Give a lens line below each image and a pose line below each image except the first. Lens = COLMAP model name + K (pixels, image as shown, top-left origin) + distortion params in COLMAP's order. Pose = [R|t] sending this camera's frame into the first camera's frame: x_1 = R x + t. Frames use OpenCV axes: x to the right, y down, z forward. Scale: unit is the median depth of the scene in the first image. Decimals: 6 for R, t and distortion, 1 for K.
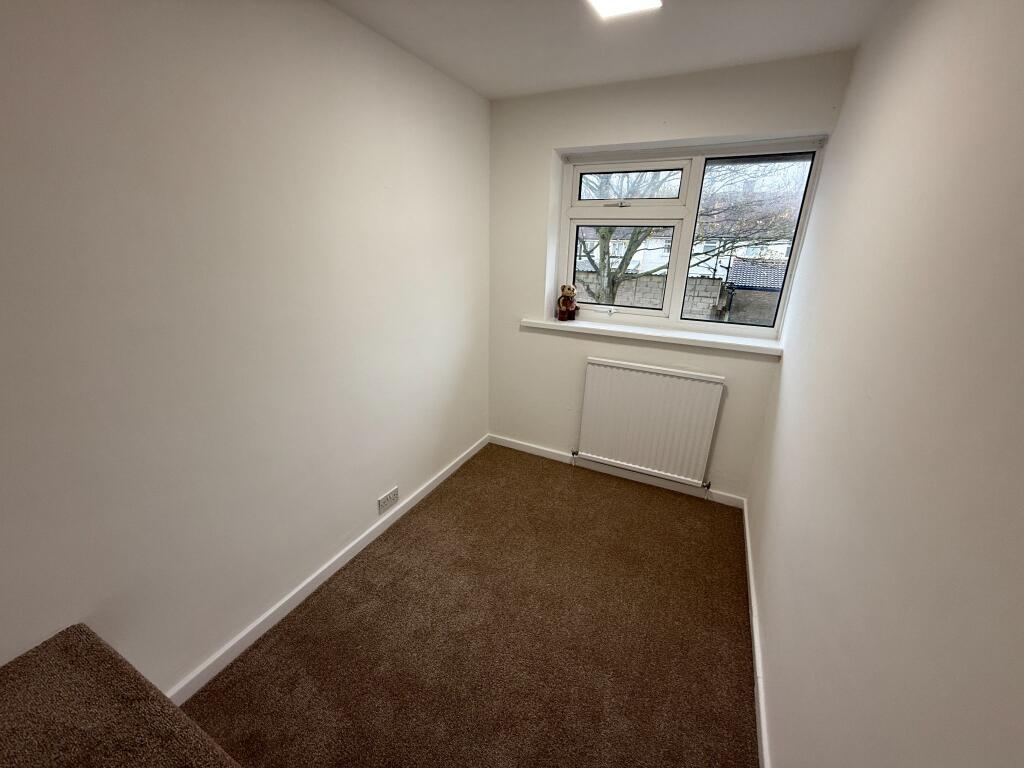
lens RADIAL K [[407.0, 0, 507.7], [0, 407.0, 383.0], [0, 0, 1]] dist [-0.002198, 0.000282]
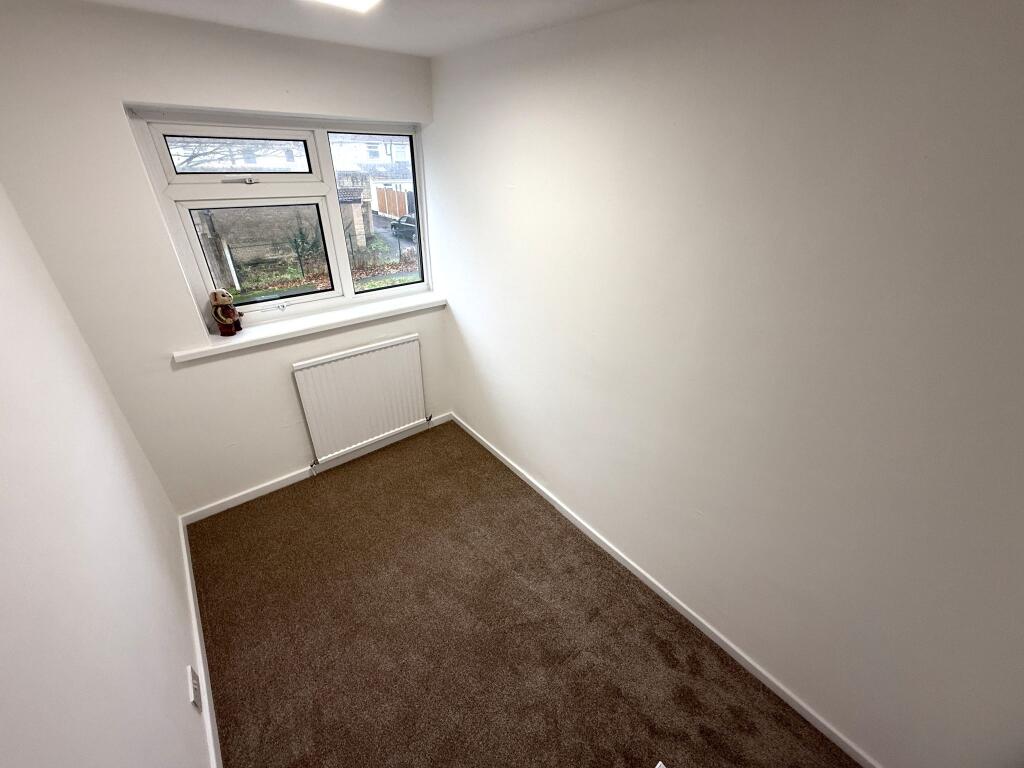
lens RADIAL K [[407.0, 0, 507.7], [0, 407.0, 383.0], [0, 0, 1]] dist [-0.002198, 0.000282]
pose [[0.417087, -0.456312, 0.786014, -0.326402], [0.290837, 0.886364, 0.360241, -0.215188], [-0.861076, 0.078349, 0.502403, 0.163868]]
